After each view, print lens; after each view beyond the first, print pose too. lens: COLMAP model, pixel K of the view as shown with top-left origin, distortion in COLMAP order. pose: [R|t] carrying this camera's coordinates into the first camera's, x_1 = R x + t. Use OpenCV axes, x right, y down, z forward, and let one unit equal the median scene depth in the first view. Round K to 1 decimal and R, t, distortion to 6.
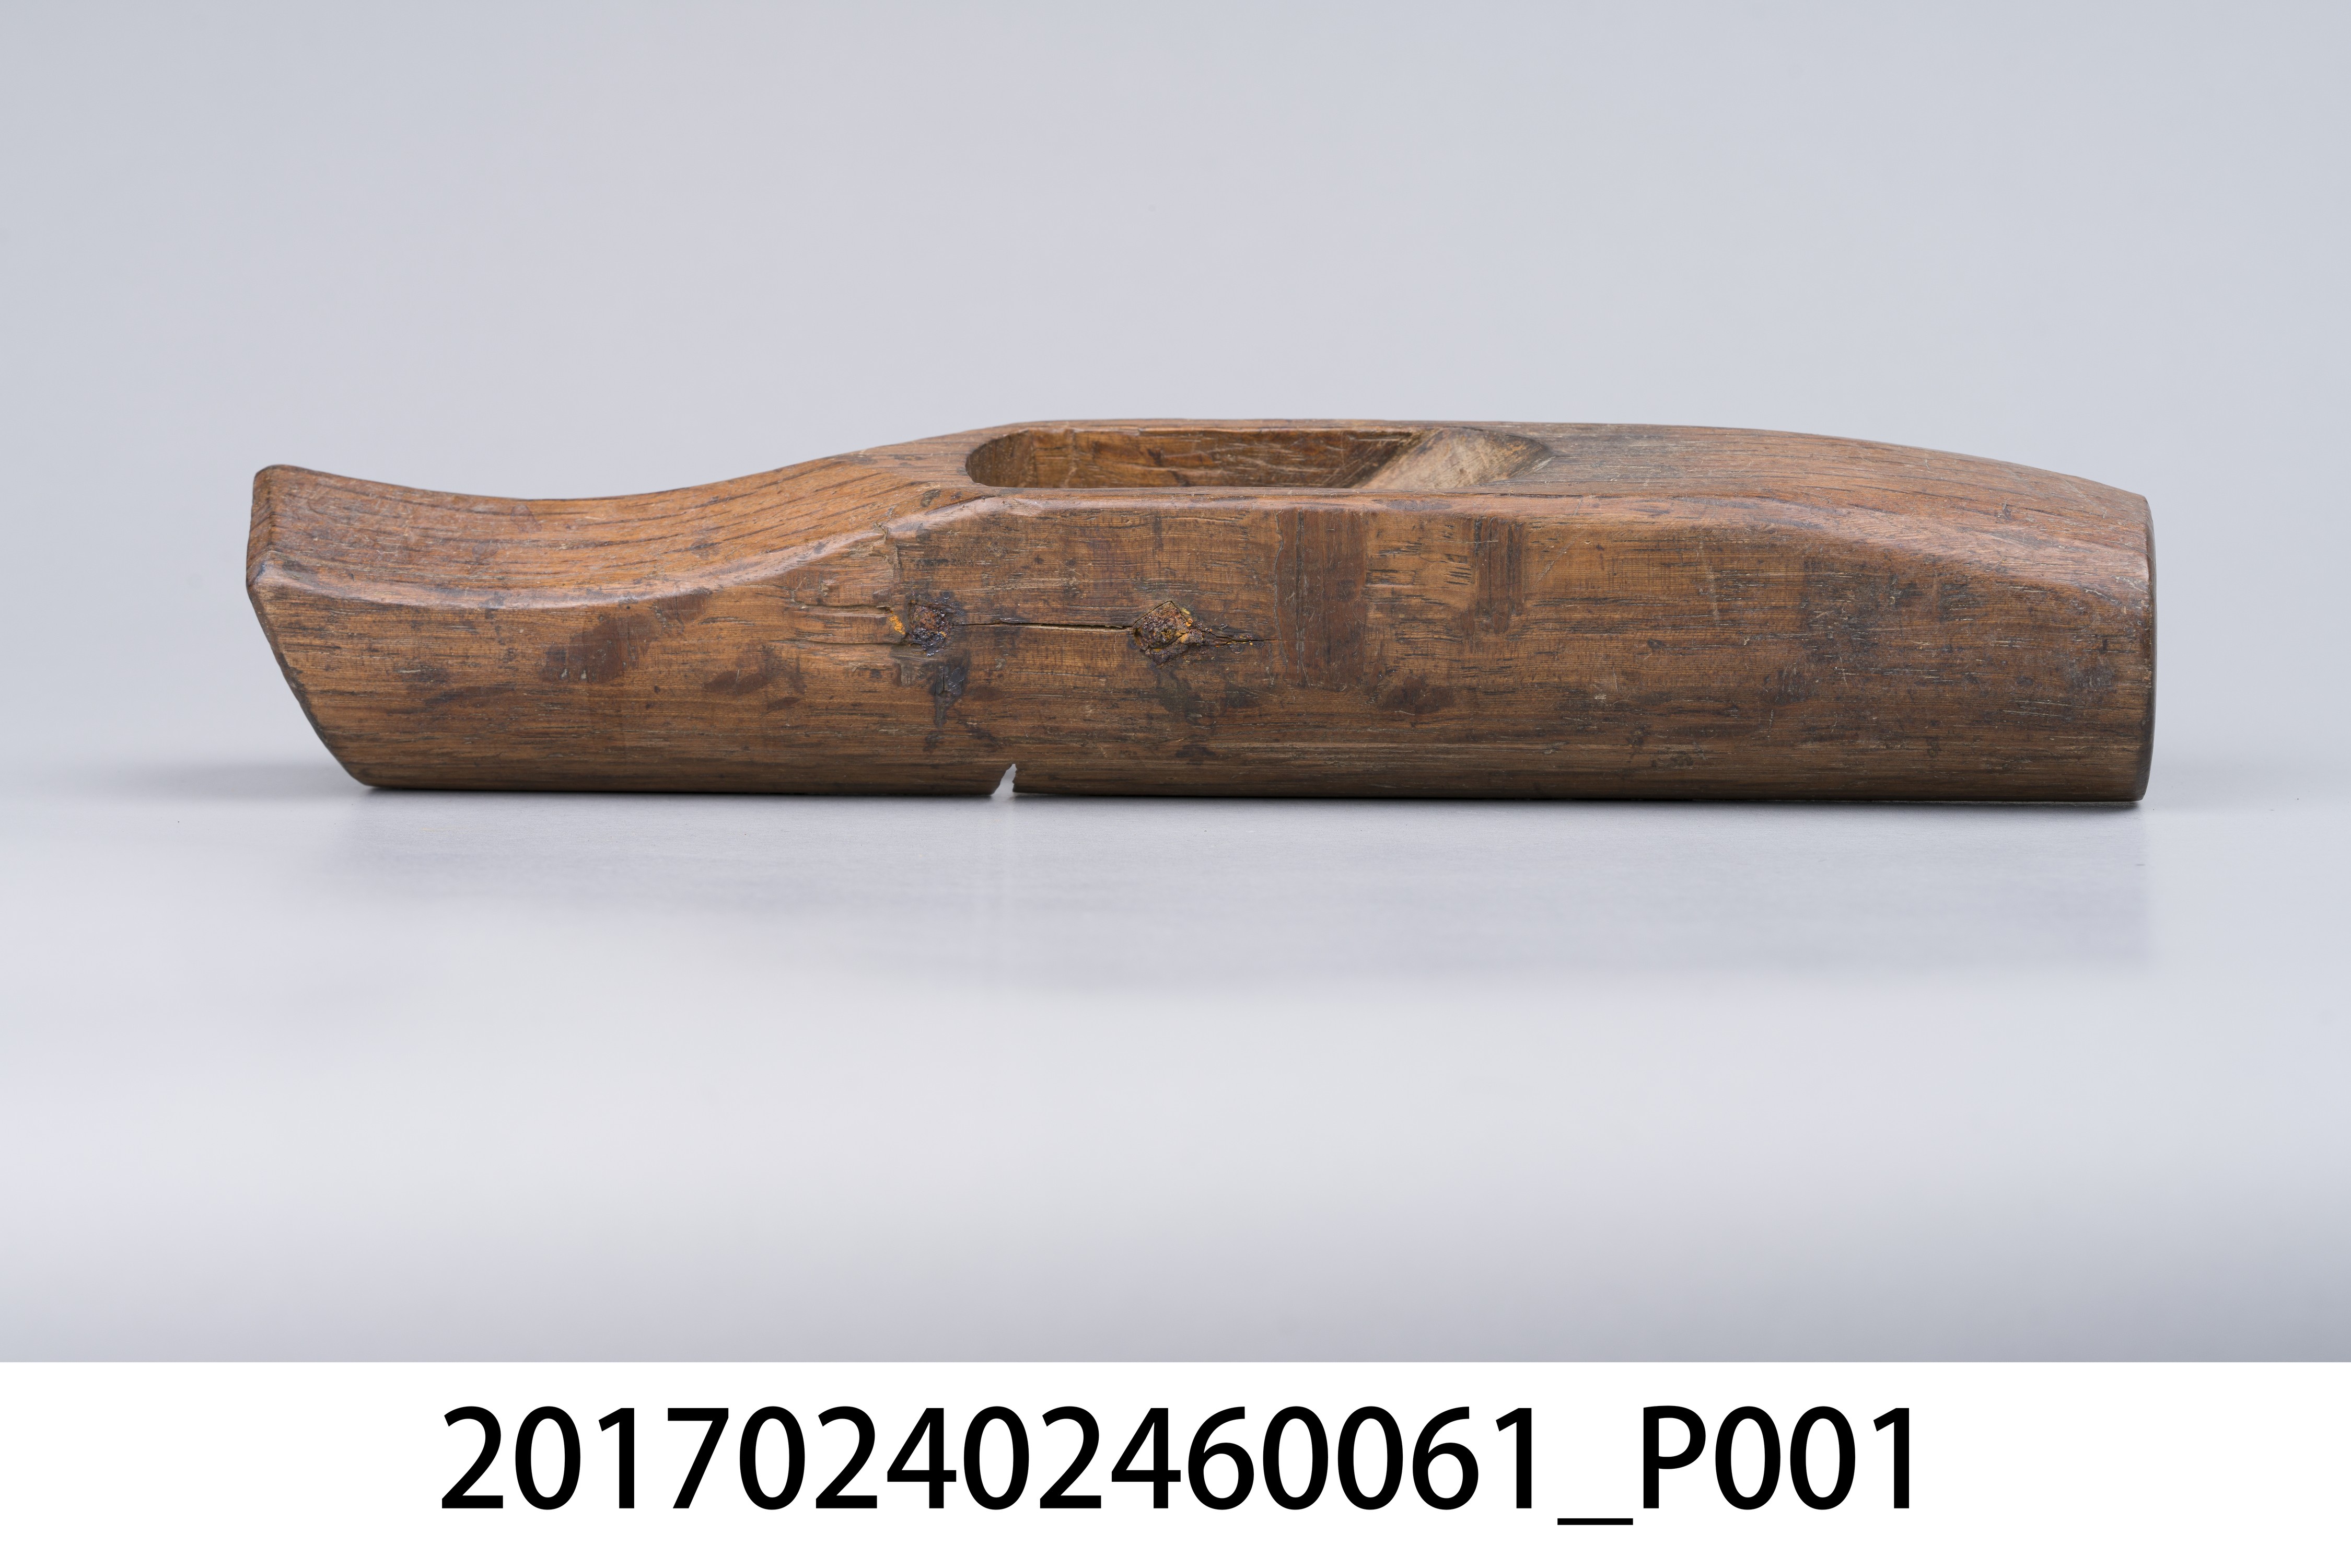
lens RADIAL K [[6113.8, 0, 1176.6], [0, 6113.8, 785.0], [0, 0, 1]] dist [-0.100831, 0.000000]
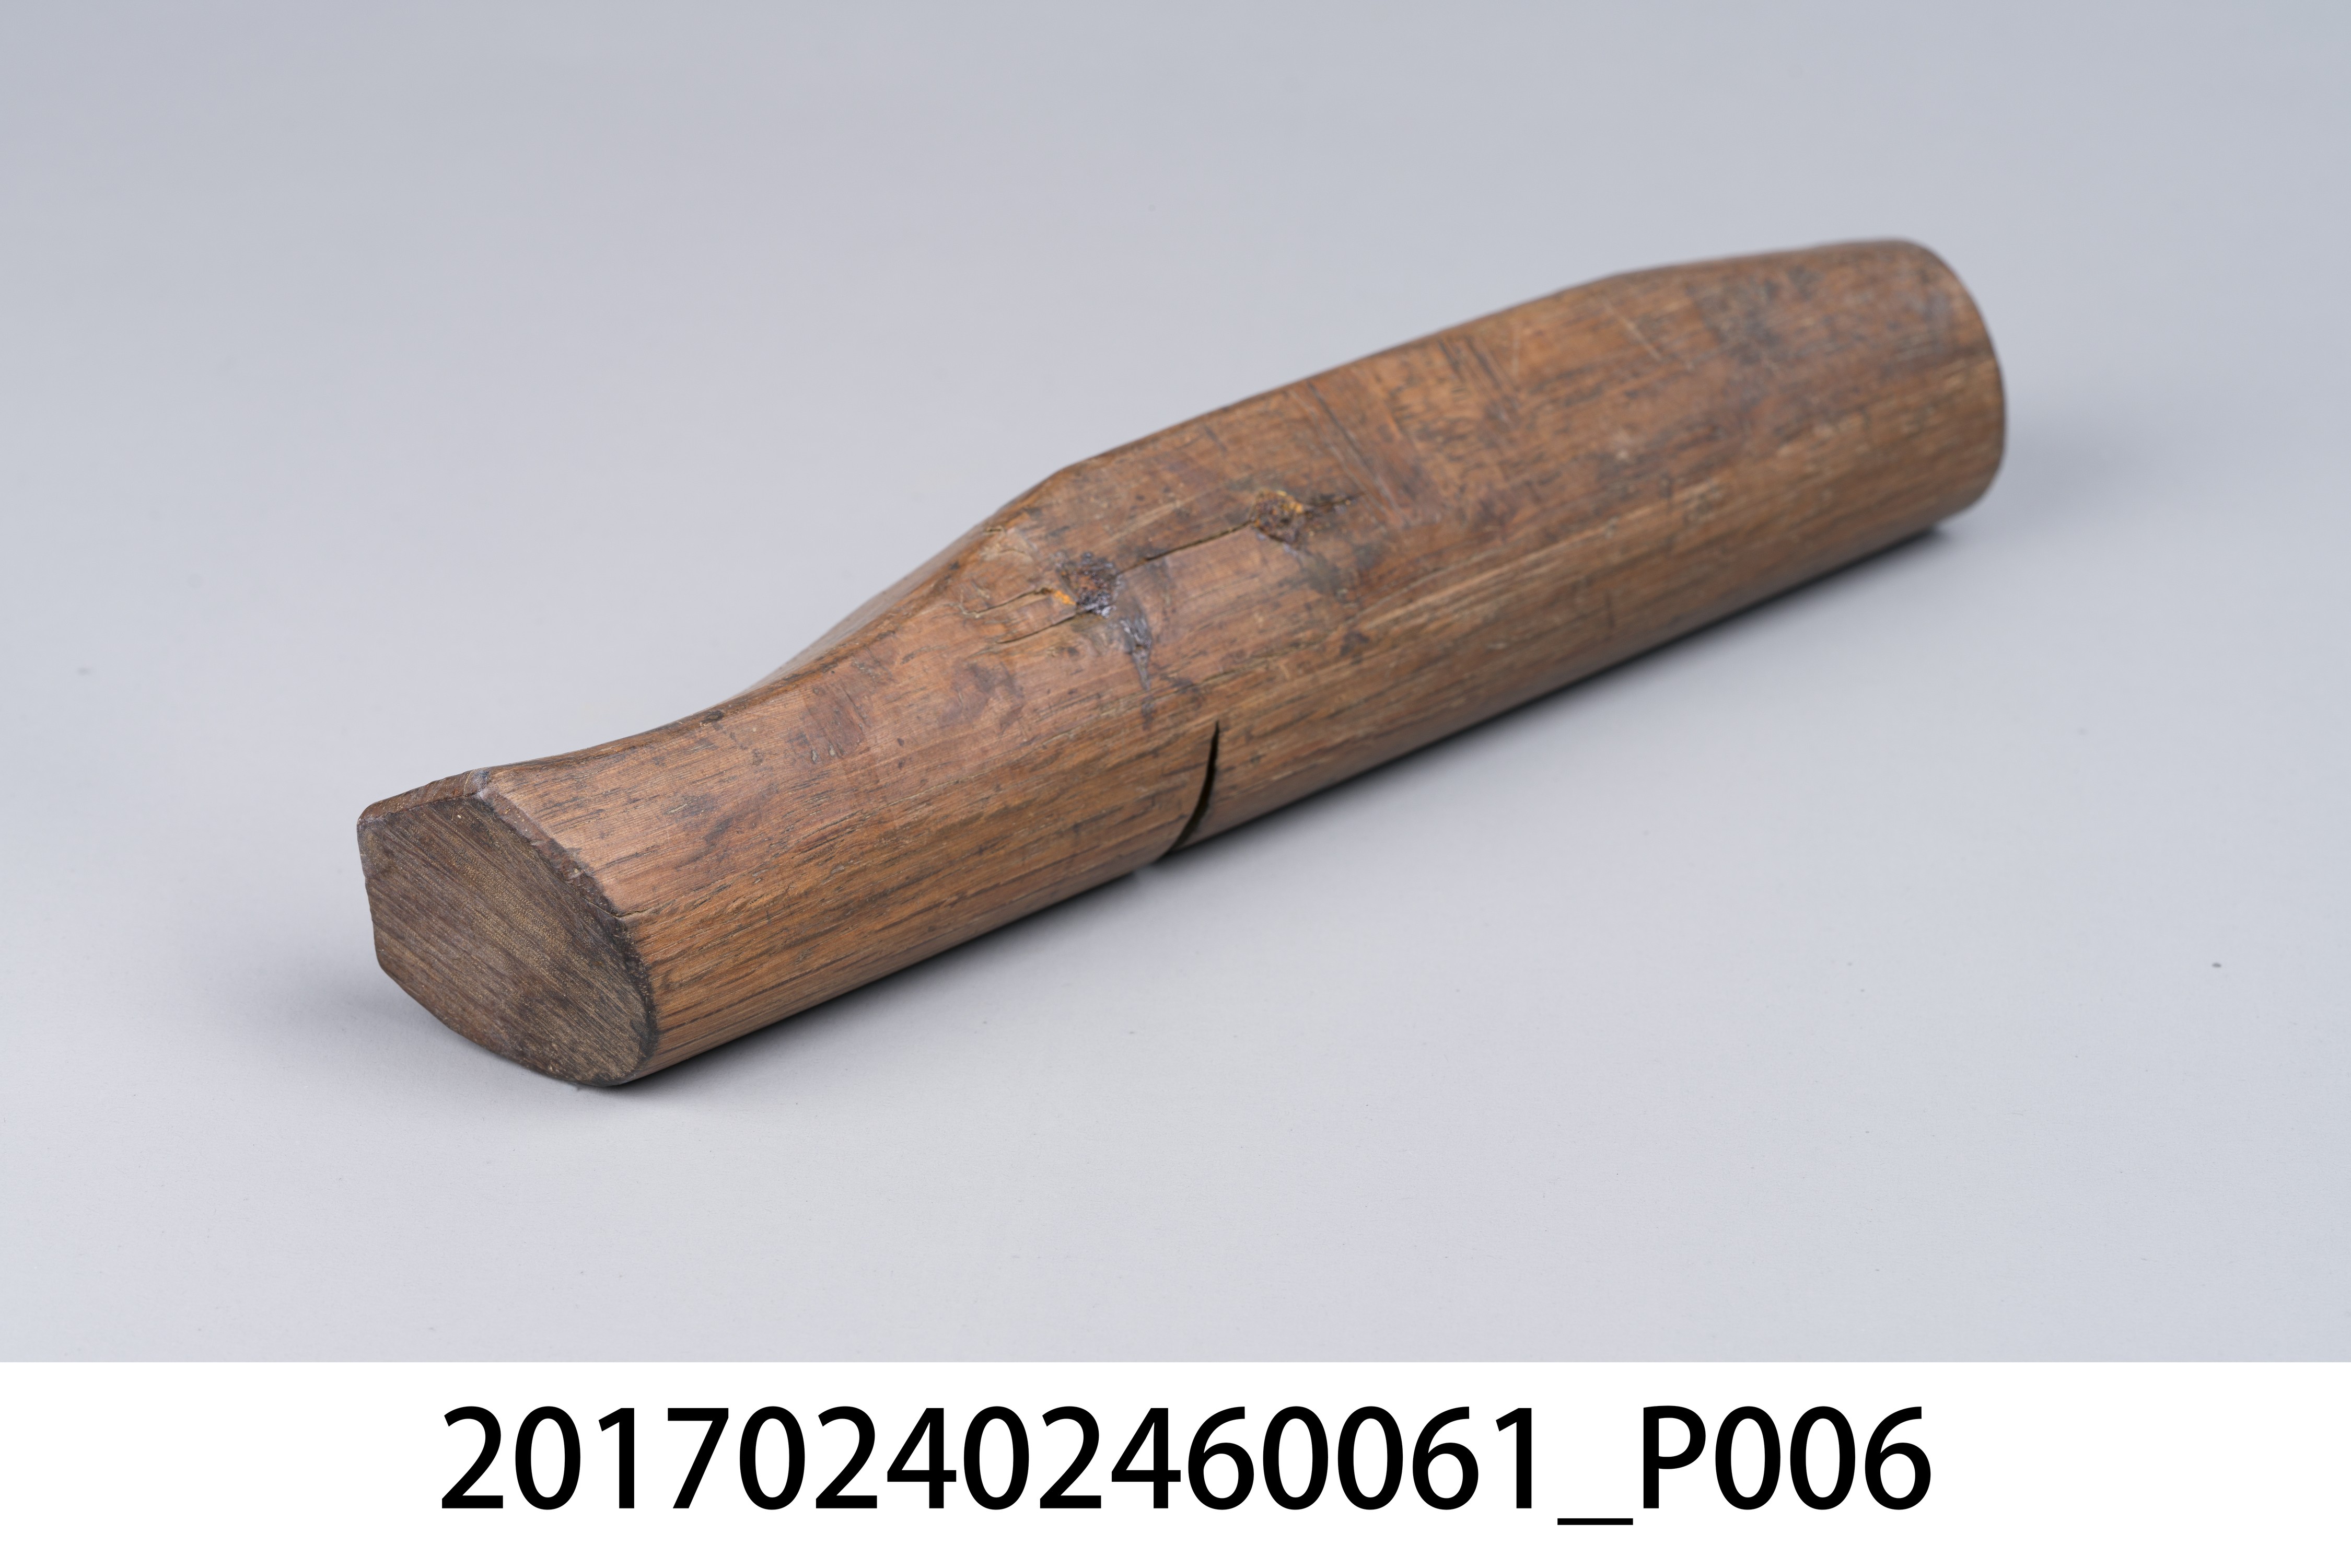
lens RADIAL K [[6113.8, 0, 1174.2], [0, 6113.8, 783.1], [0, 0, 1]] dist [-0.100831, 0.000000]
pose [[0.727896, -0.292458, 0.620190, -0.625657], [0.618922, 0.669535, -0.410681, 0.390142], [-0.295131, 0.682782, 0.668360, 0.383116]]
